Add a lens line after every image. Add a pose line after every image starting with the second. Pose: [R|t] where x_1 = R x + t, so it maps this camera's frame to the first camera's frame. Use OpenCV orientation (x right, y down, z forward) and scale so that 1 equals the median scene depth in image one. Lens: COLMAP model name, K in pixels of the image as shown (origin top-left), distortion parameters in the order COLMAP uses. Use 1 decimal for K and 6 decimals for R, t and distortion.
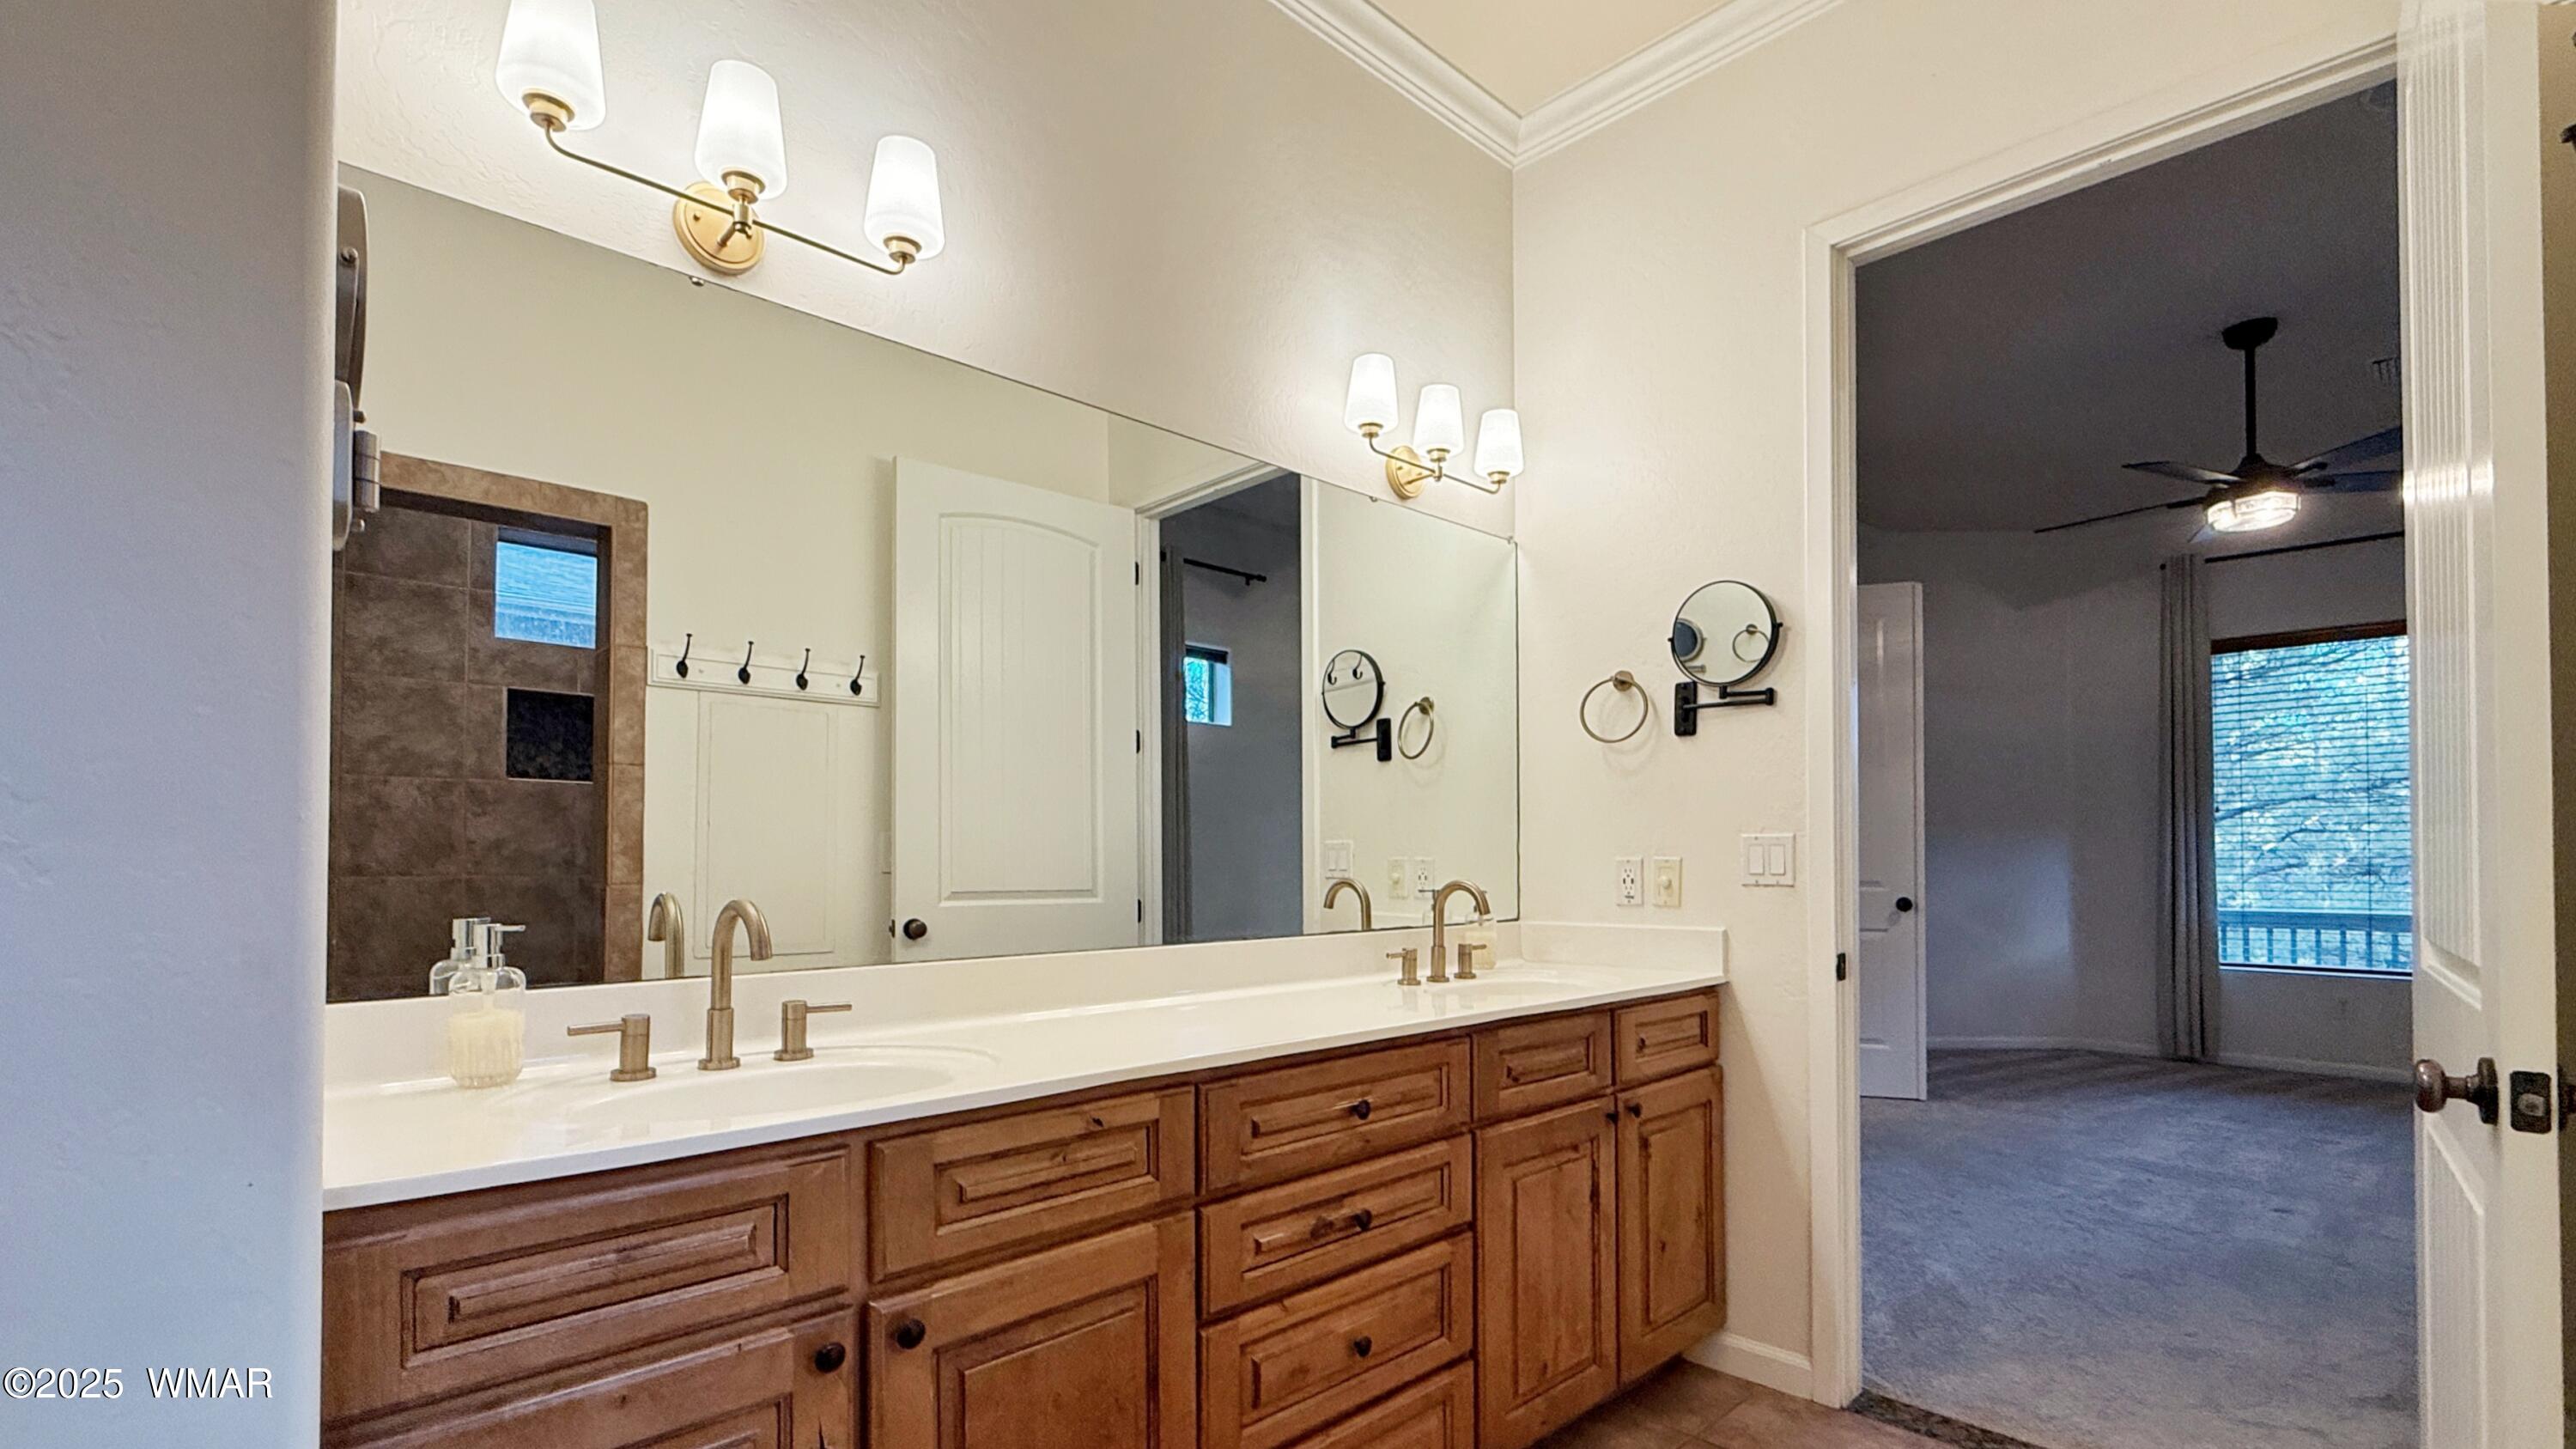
lens RADIAL K [[1149.8, 0, 1287.4], [0, 1149.8, 825.3], [0, 0, 1]] dist [-0.001526, -0.000216]
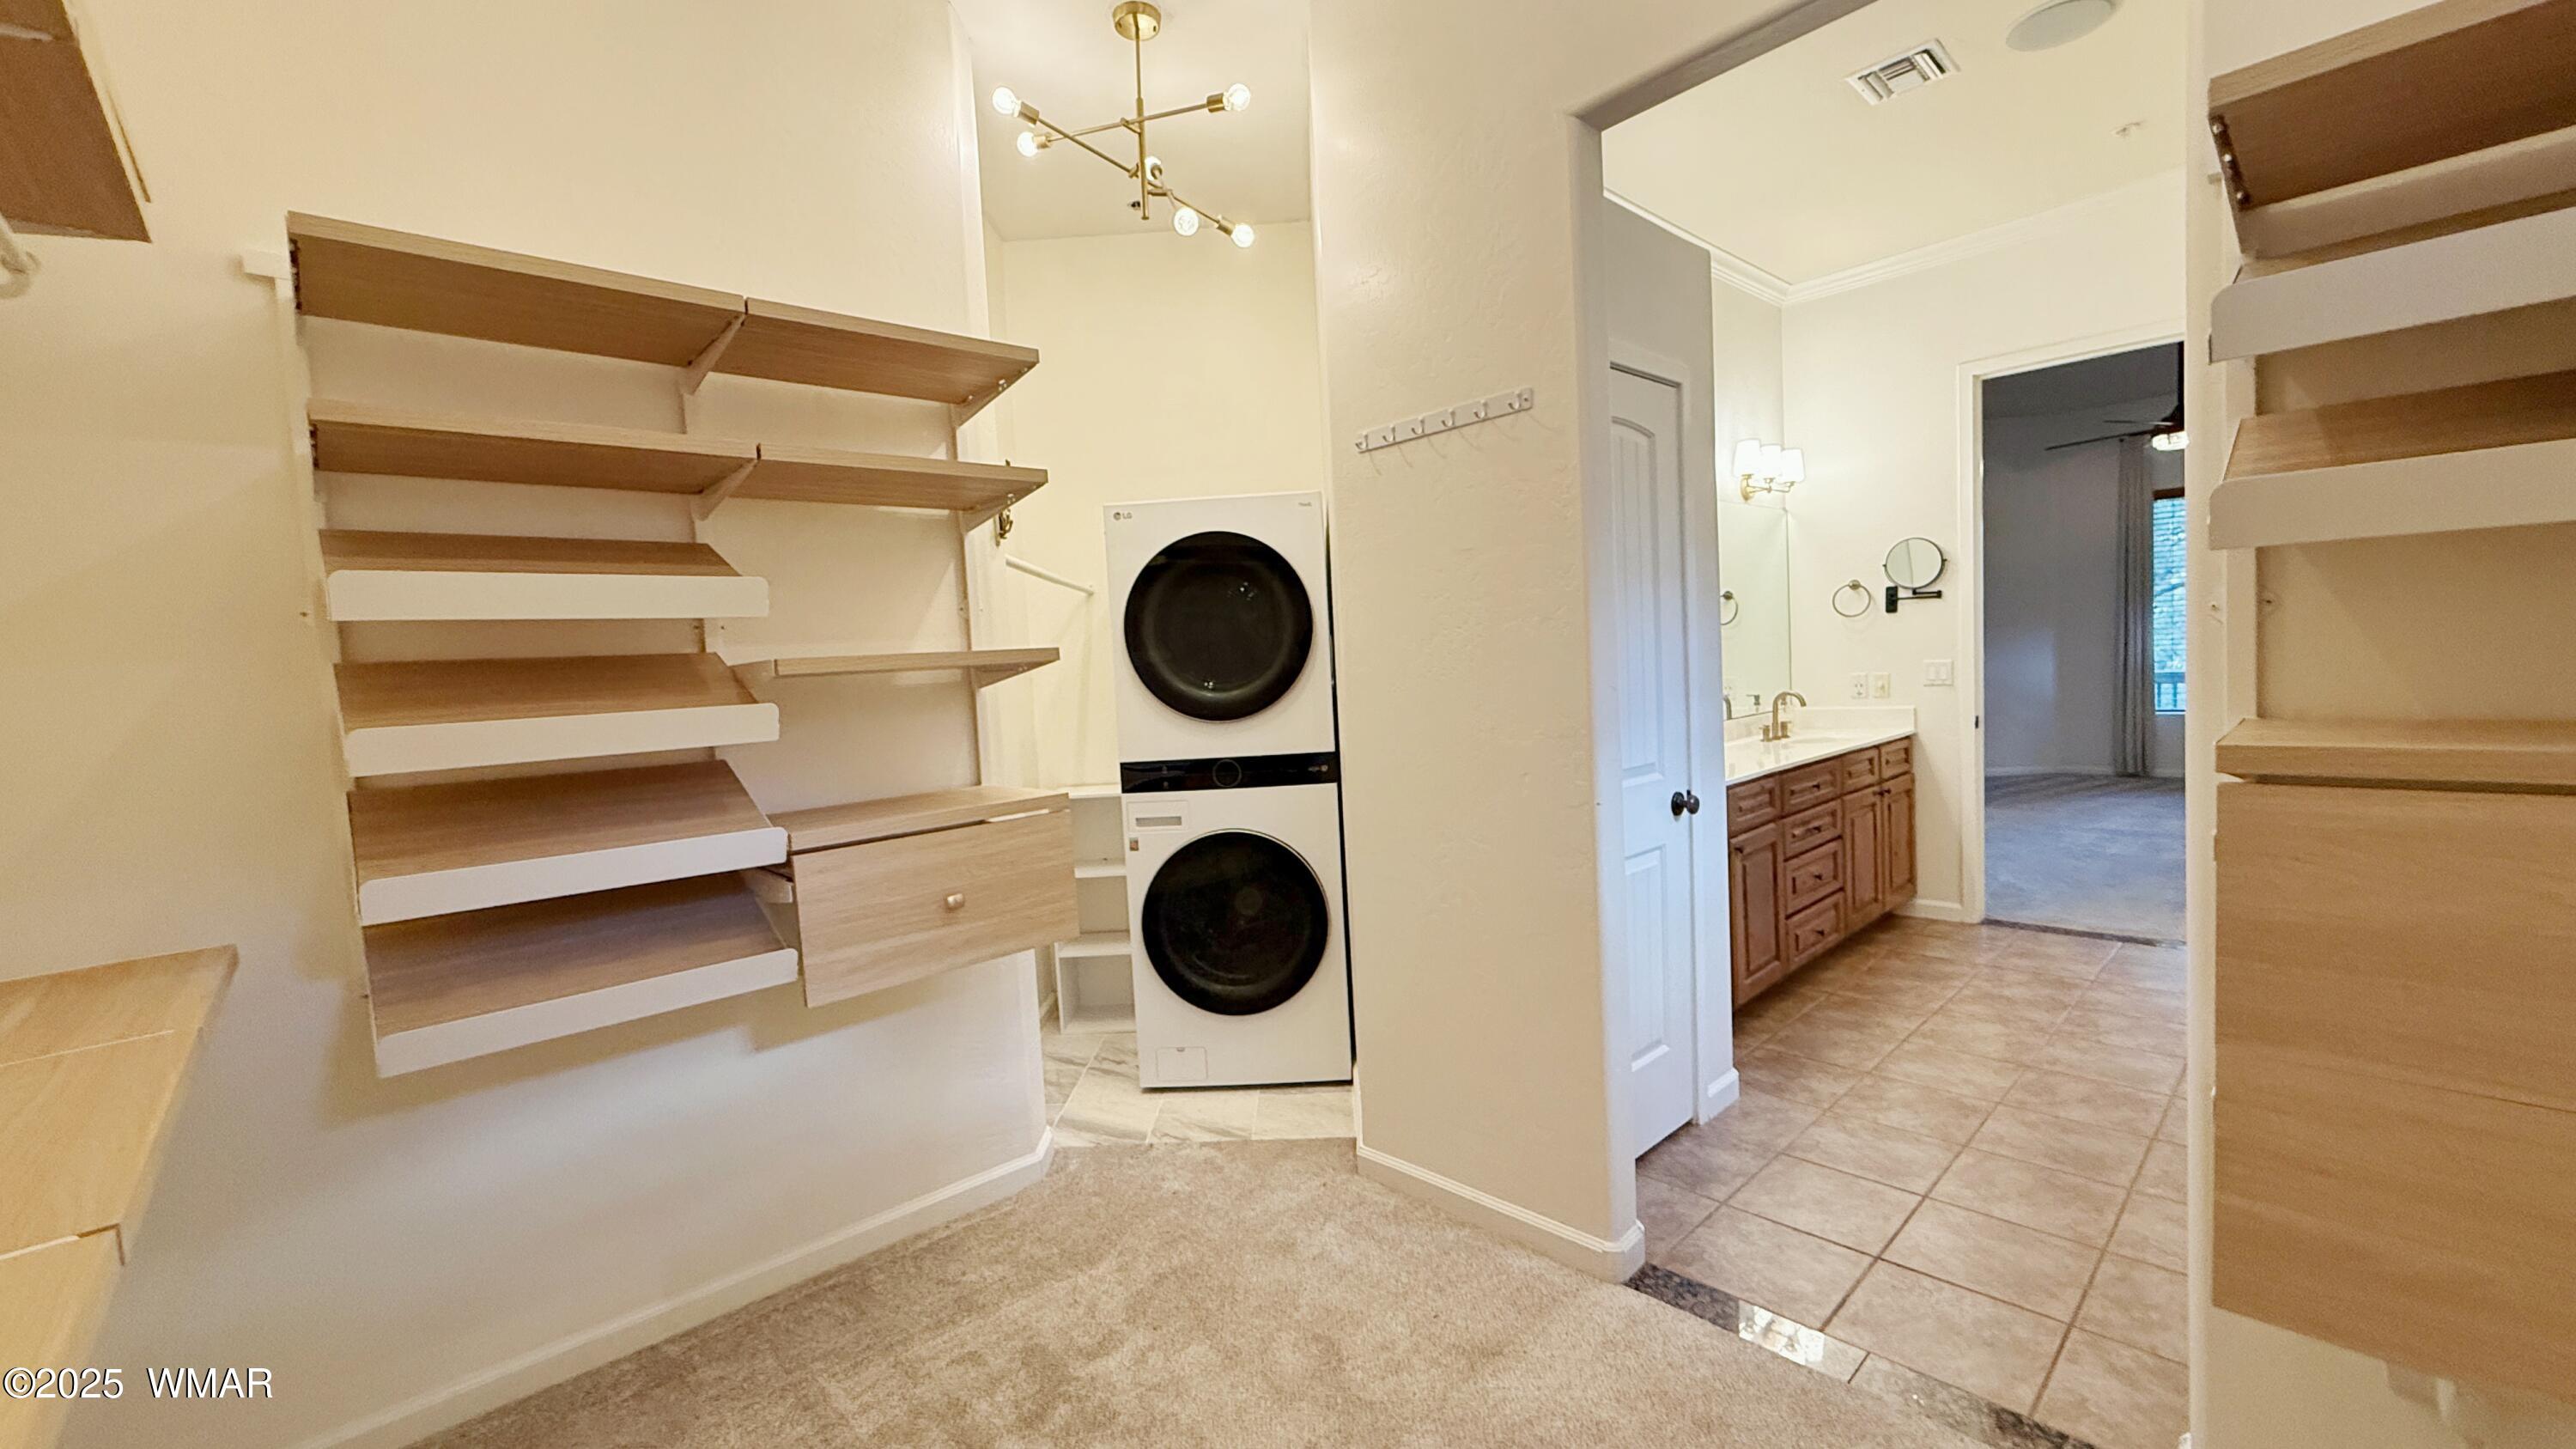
lens RADIAL K [[1055.9, 0, 1288.0], [0, 1055.9, 724.5], [0, 0, 1]] dist [-0.001807, -0.000021]
pose [[0.998471, -0.054547, -0.008983, -0.720930], [0.055127, 0.994583, 0.088128, -0.107030], [0.004127, -0.088489, 0.996069, -0.885515]]
